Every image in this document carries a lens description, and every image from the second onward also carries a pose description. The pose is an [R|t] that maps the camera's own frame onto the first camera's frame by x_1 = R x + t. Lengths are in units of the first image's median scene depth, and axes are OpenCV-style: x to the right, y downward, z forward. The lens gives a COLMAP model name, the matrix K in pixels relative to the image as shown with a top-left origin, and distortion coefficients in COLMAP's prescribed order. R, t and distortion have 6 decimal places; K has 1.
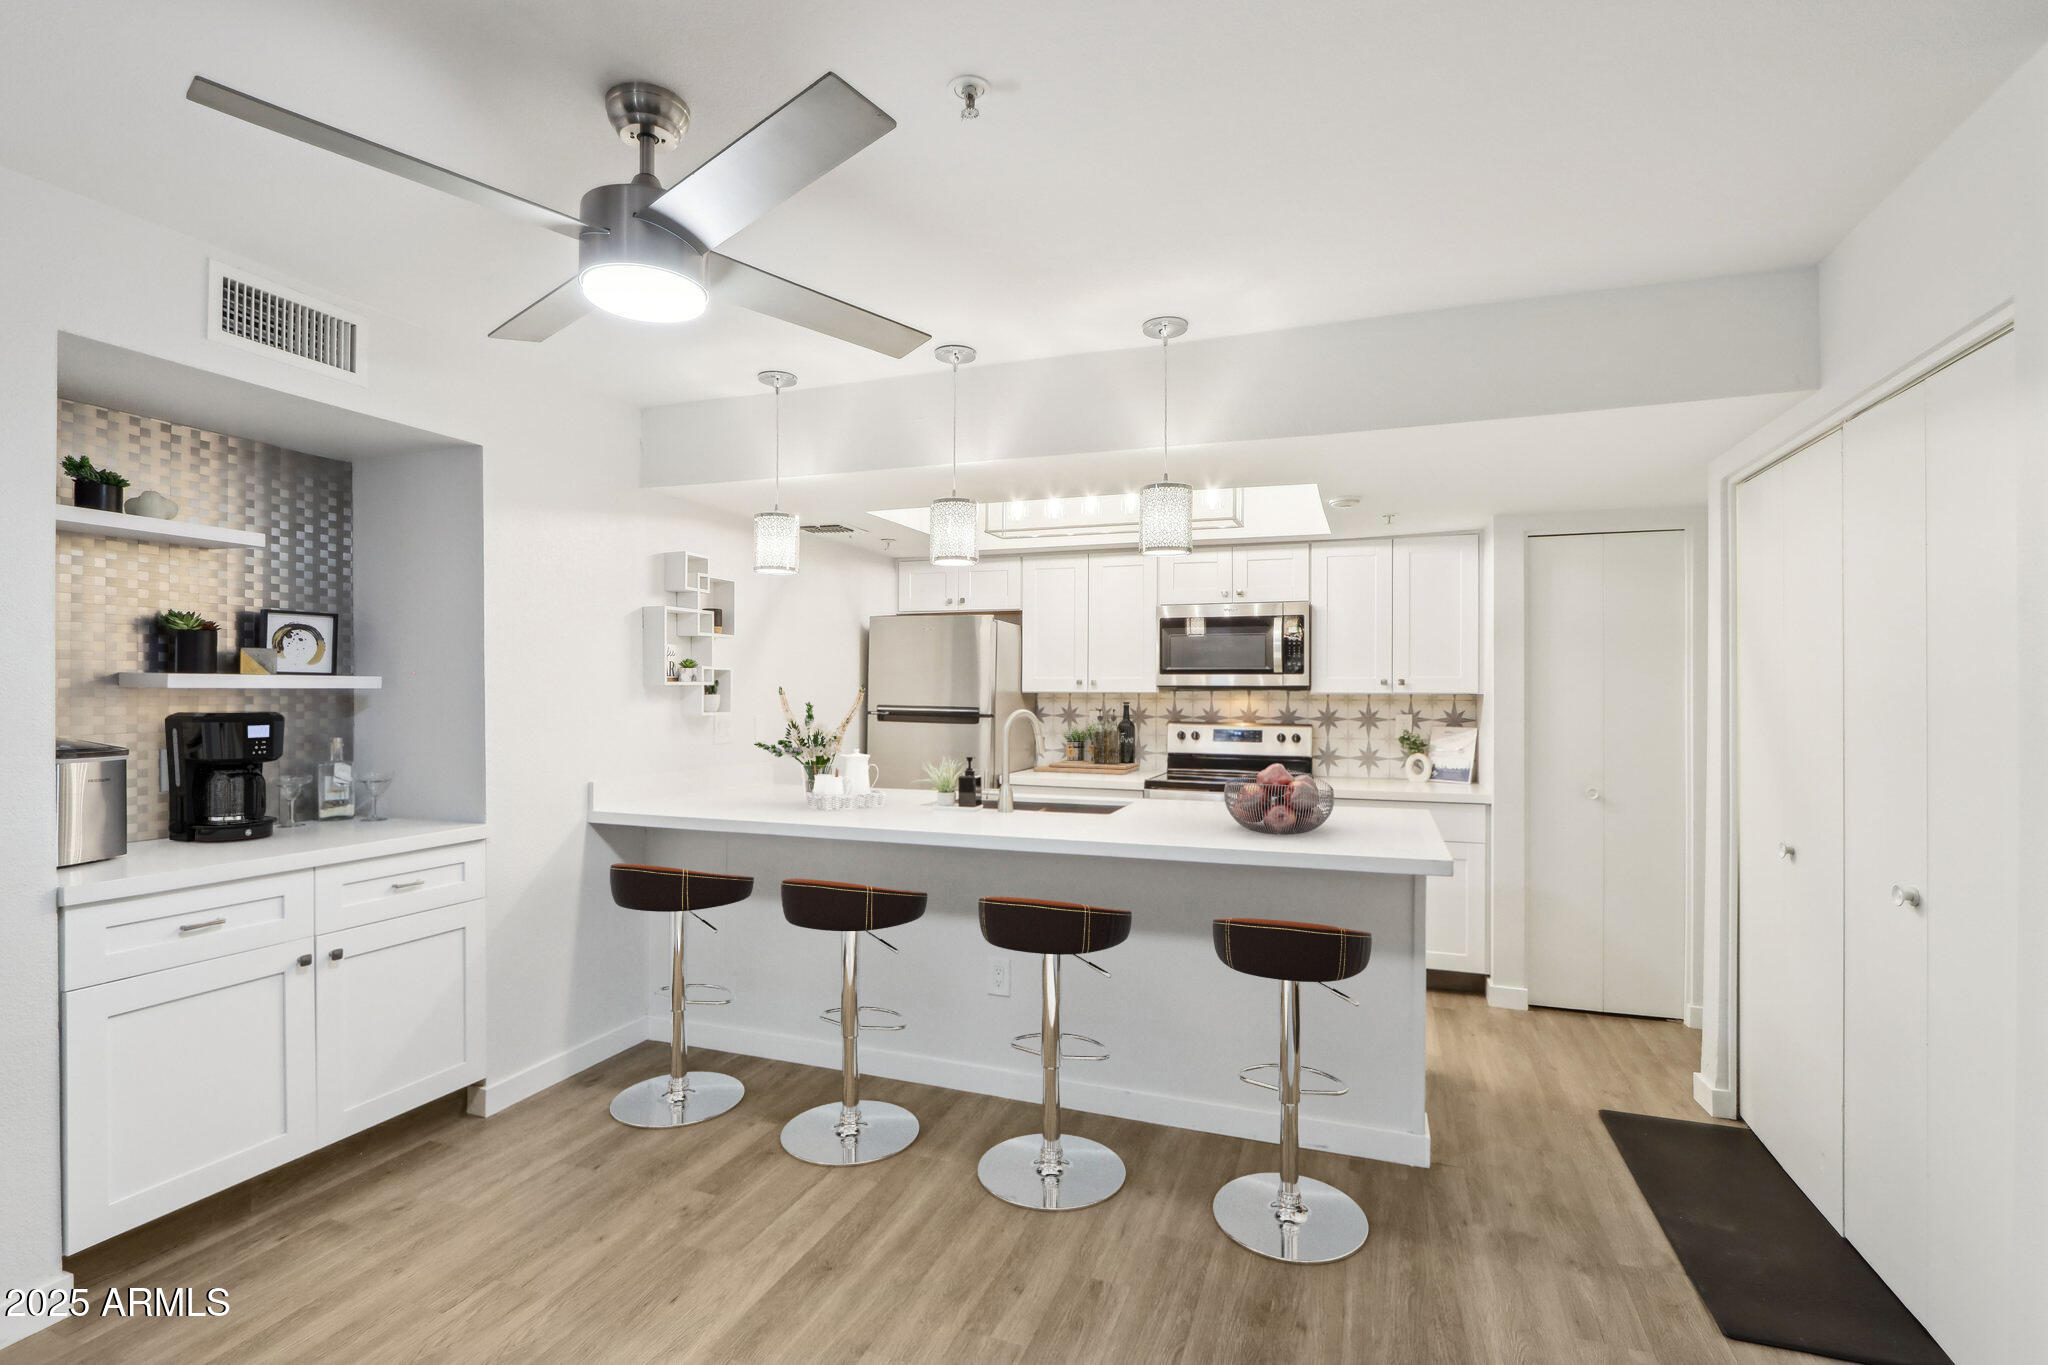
lens RADIAL K [[958.5, 0, 1002.4], [0, 958.5, 678.7], [0, 0, 1]] dist [-0.012134, -0.001309]
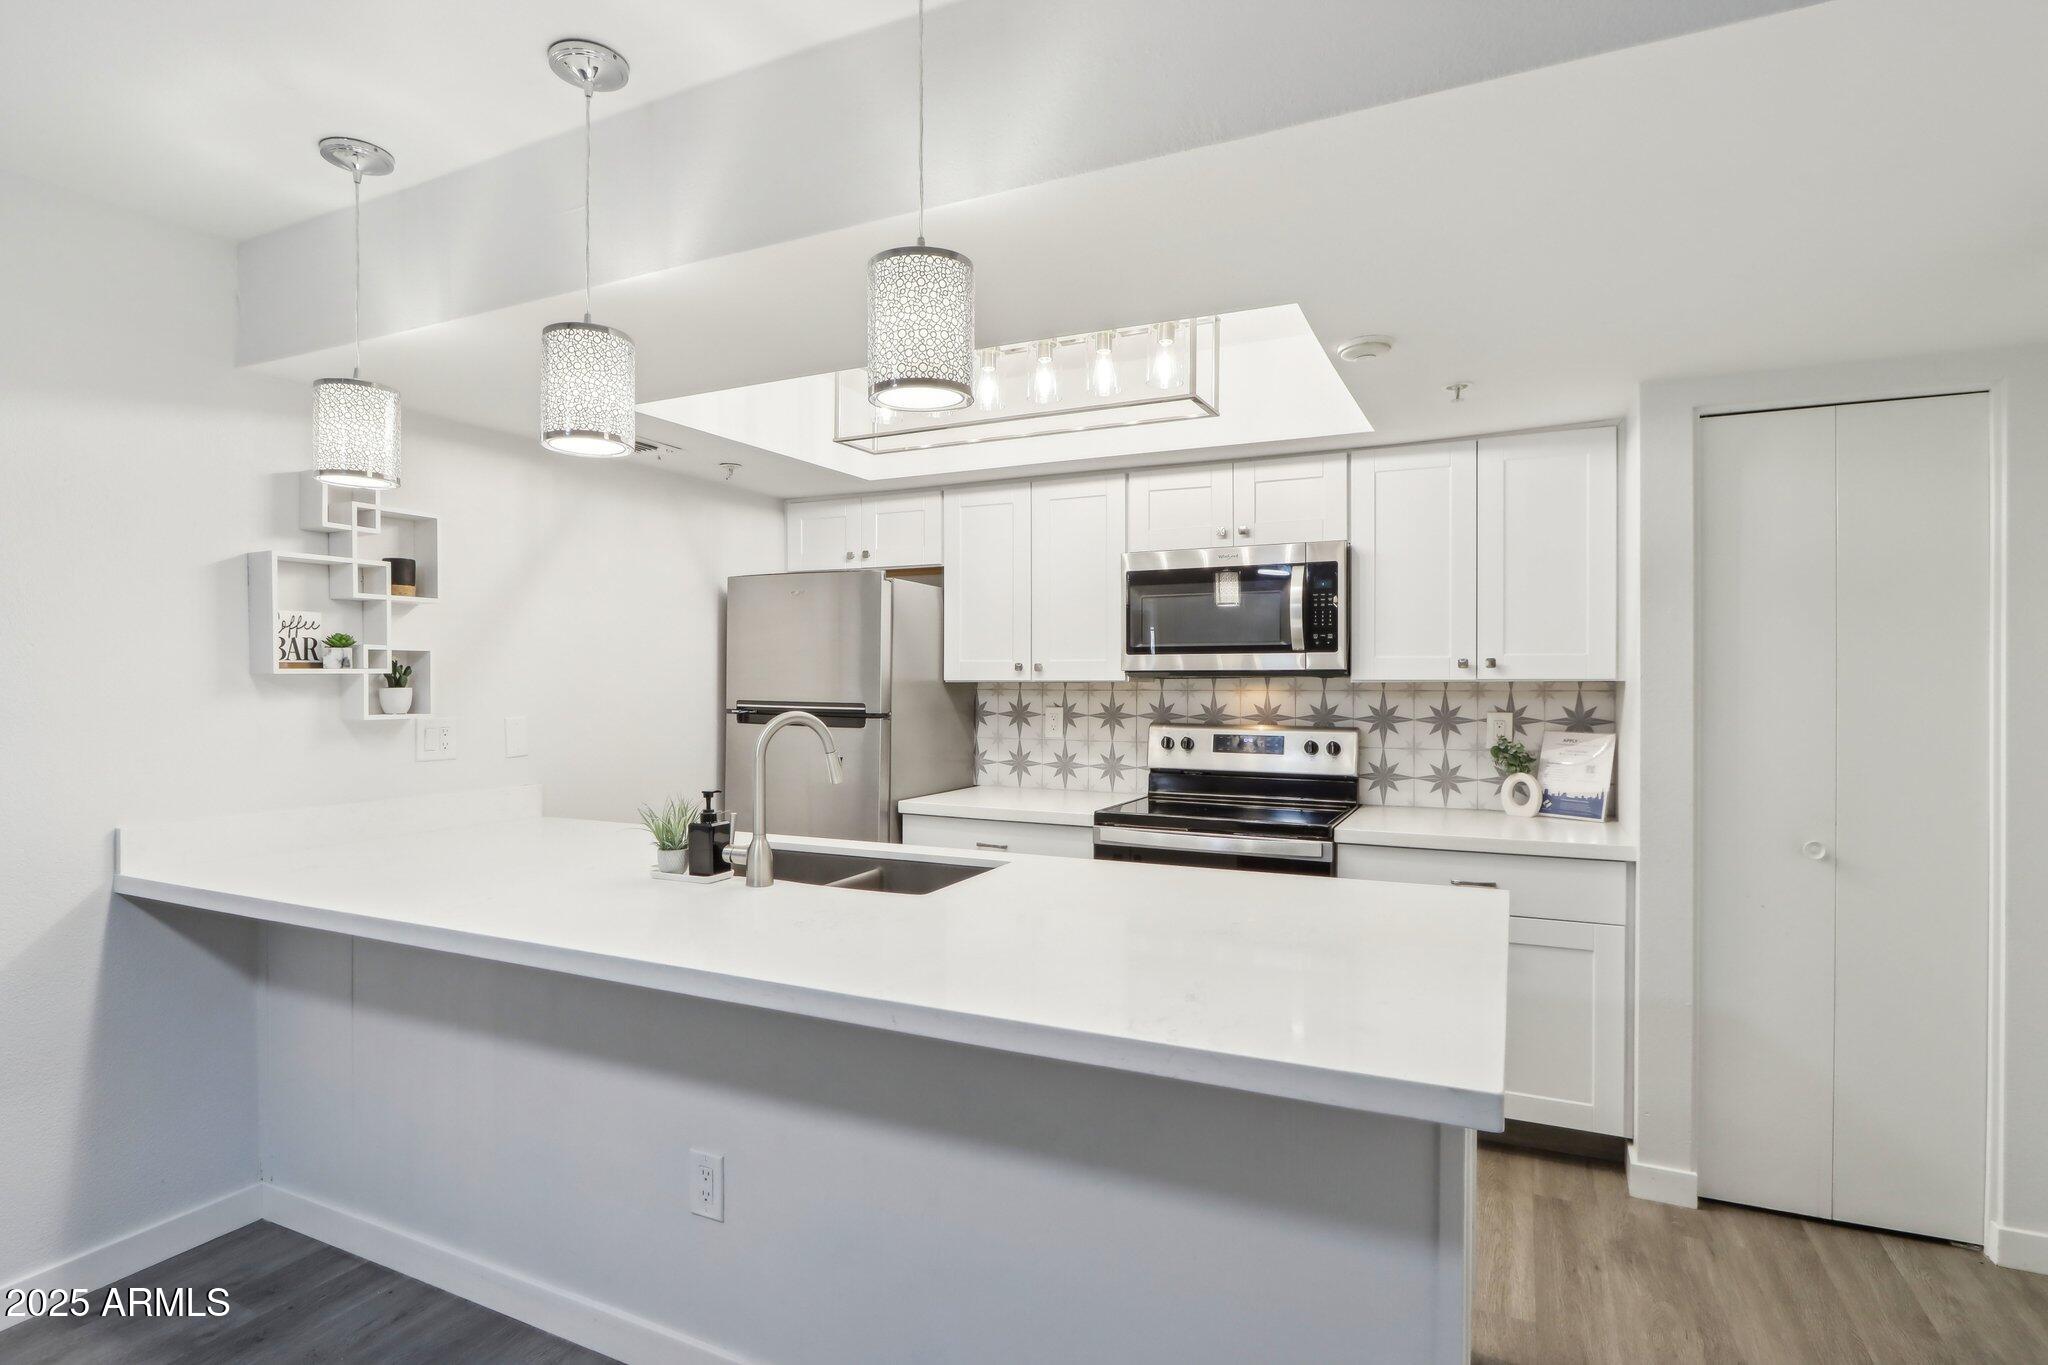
lens RADIAL K [[1014.9, 0, 1014.4], [0, 1014.9, 680.6], [0, 0, 1]] dist [-0.013678, 0.001099]
pose [[0.995551, -0.005238, -0.094080, 0.162618], [0.006546, 0.999886, 0.013602, 0.004069], [0.093998, -0.014157, 0.995472, 0.294754]]
